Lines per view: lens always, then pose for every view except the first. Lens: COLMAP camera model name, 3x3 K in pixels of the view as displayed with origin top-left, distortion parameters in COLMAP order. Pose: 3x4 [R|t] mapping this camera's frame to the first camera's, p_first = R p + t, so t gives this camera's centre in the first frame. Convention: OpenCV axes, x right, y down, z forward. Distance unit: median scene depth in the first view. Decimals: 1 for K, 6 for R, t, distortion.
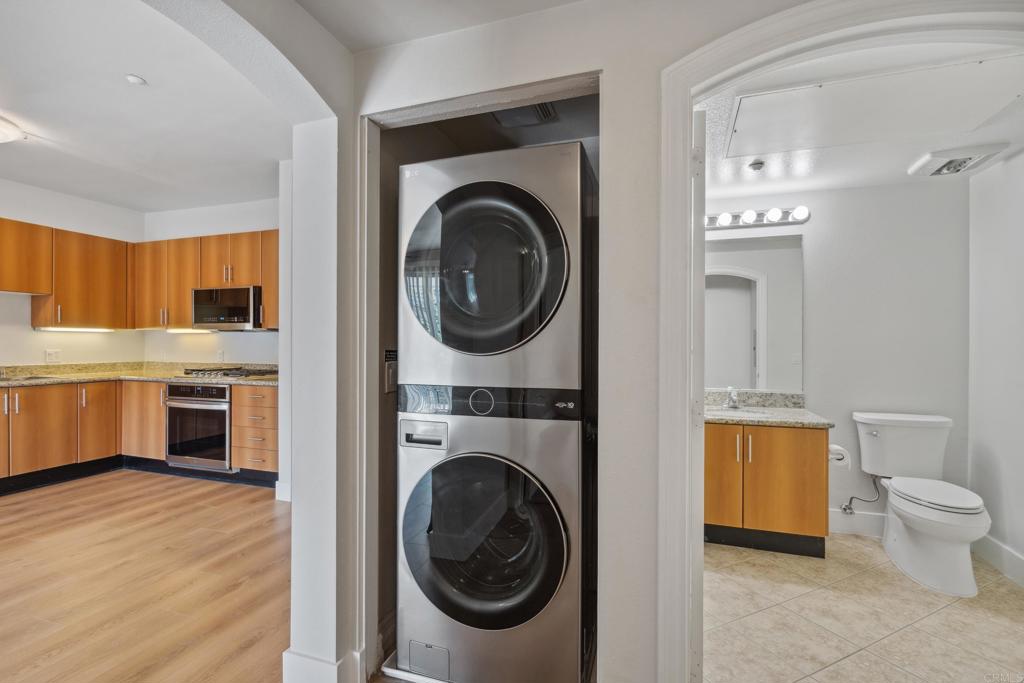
lens RADIAL K [[470.6, 0, 509.0], [0, 470.6, 344.7], [0, 0, 1]] dist [-0.005284, 0.002339]
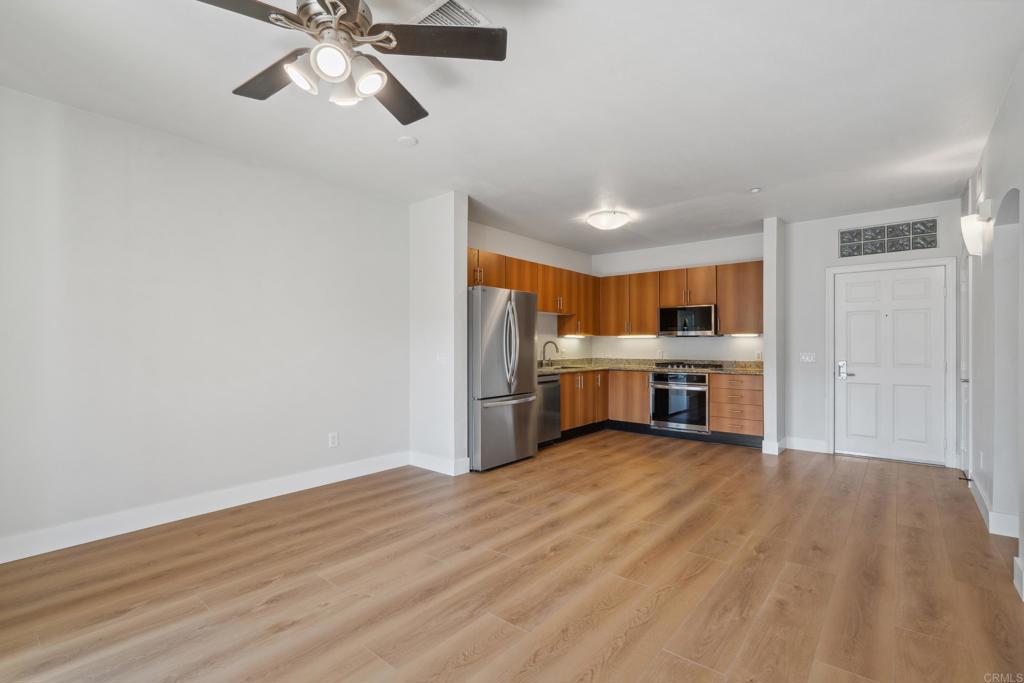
lens RADIAL K [[470.6, 0, 513.5], [0, 470.6, 344.4], [0, 0, 1]] dist [-0.005284, 0.002339]
pose [[0.937795, -0.003212, -0.347176, -0.614128], [0.001491, 0.999985, -0.005224, 0.001563], [0.347188, 0.004381, 0.937785, -0.537570]]
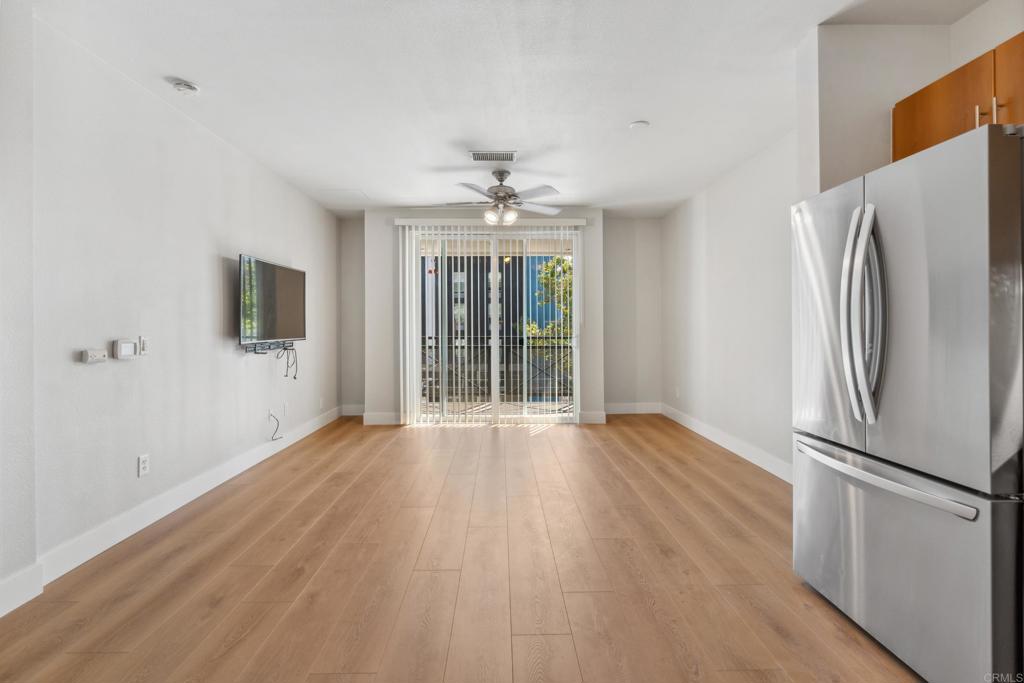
lens RADIAL K [[470.6, 0, 506.0], [0, 470.6, 325.6], [0, 0, 1]] dist [-0.005284, 0.002339]
pose [[-0.940050, 0.000831, -0.341035, -0.561213], [0.000896, 1.000000, -0.000034, -0.000067], [0.341035, -0.000338, -0.940051, 0.789885]]
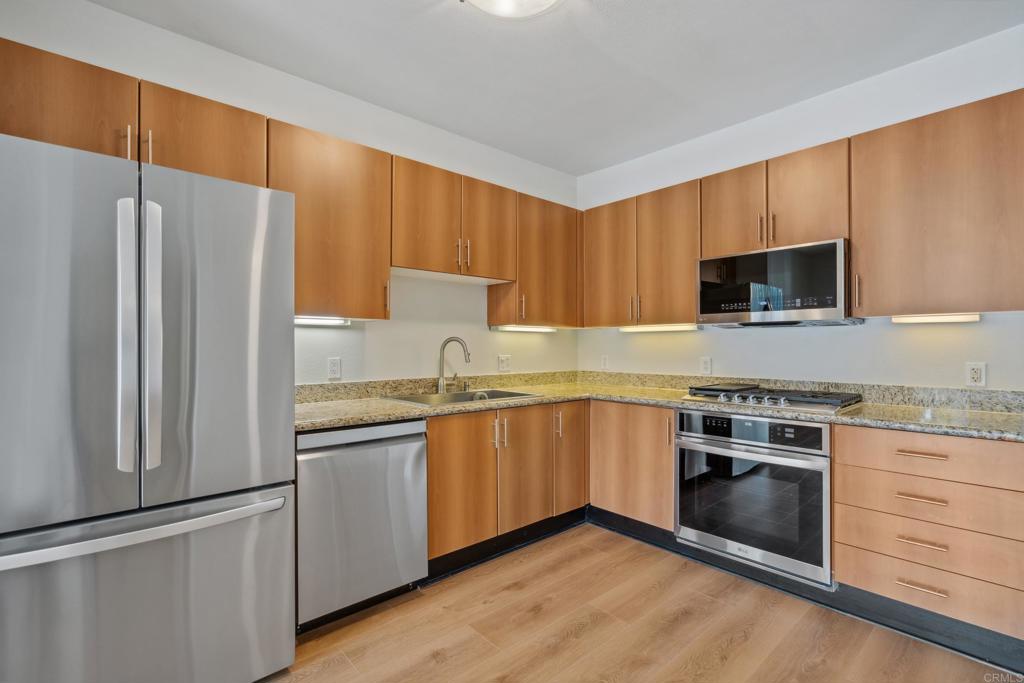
lens RADIAL K [[470.6, 0, 510.9], [0, 470.6, 344.5], [0, 0, 1]] dist [-0.005284, 0.002339]
pose [[0.871925, -0.006356, -0.489599, -0.607881], [0.002395, 0.999959, -0.008716, -0.000022], [0.489634, 0.006427, 0.871904, 0.340802]]
